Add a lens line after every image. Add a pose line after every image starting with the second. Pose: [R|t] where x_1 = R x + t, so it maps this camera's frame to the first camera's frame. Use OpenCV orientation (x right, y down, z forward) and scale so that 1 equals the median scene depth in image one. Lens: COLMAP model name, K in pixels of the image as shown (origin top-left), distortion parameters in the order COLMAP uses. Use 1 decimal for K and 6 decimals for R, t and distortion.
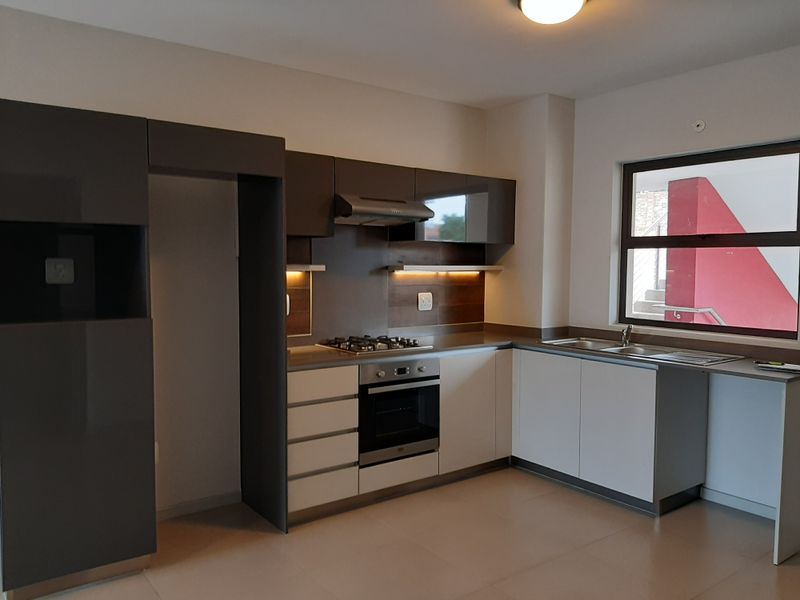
lens RADIAL K [[622.9, 0, 399.1], [0, 622.9, 299.9], [0, 0, 1]] dist [0.044559, -0.062449]
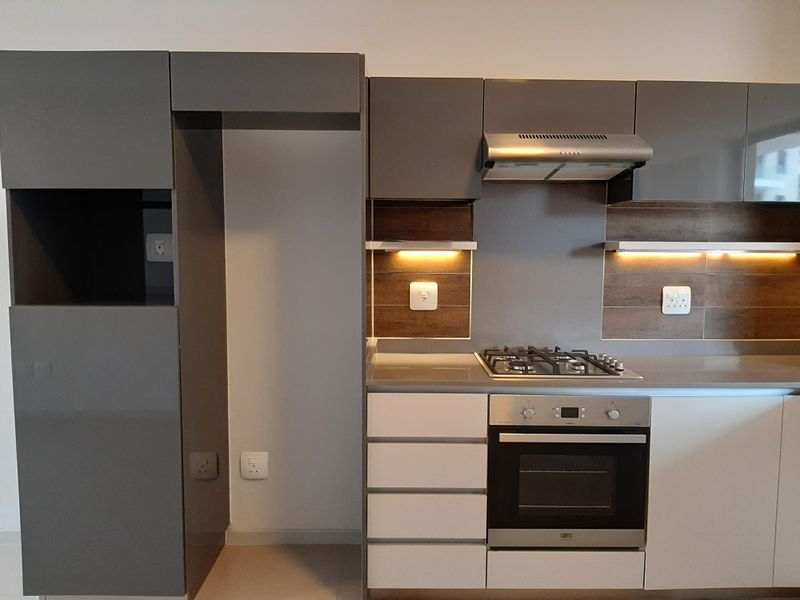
lens RADIAL K [[622.9, 0, 400.7], [0, 622.9, 298.8], [0, 0, 1]] dist [0.044559, -0.062449]
pose [[0.809218, 0.052454, -0.585162, 0.212384], [-0.034542, 0.998531, 0.041739, -0.017637], [0.586492, -0.013564, 0.809841, 0.374785]]
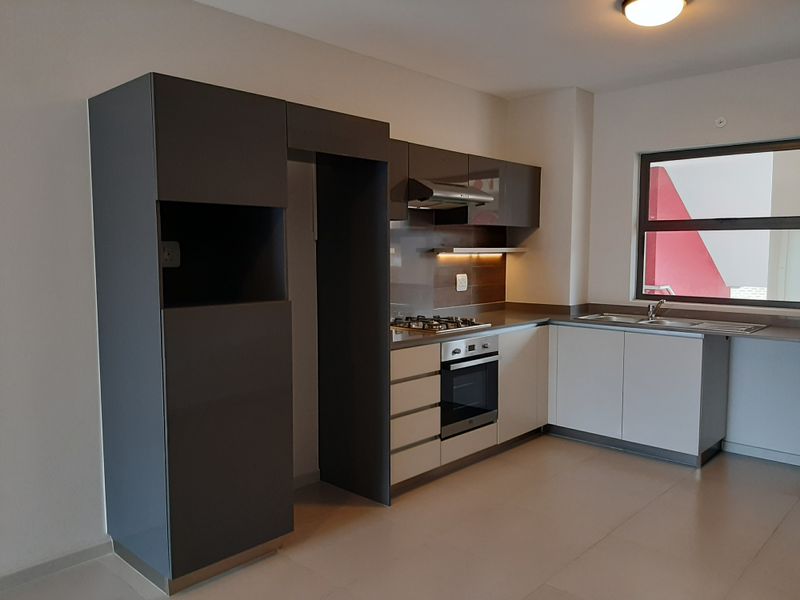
lens RADIAL K [[622.9, 0, 399.2], [0, 622.9, 300.7], [0, 0, 1]] dist [0.044559, -0.062449]
pose [[0.983751, -0.018990, 0.178530, -0.285087], [0.014242, 0.999511, 0.027836, 0.003150], [-0.178972, -0.024841, 0.983541, -0.012674]]
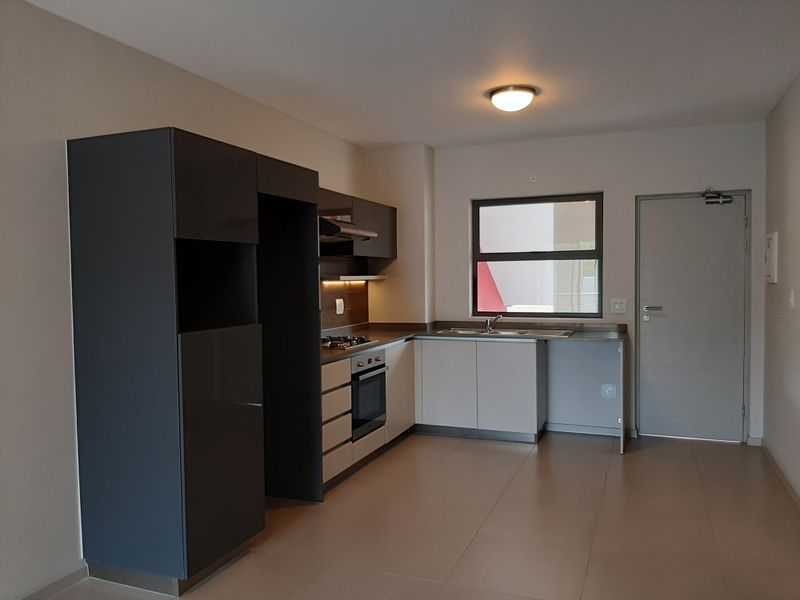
lens RADIAL K [[622.9, 0, 394.9], [0, 622.9, 297.8], [0, 0, 1]] dist [0.044559, -0.062449]
pose [[0.854245, -0.033080, 0.518816, -0.554702], [0.044357, 0.998972, -0.009341, 0.002438], [-0.517974, 0.030993, 0.854835, -0.081956]]
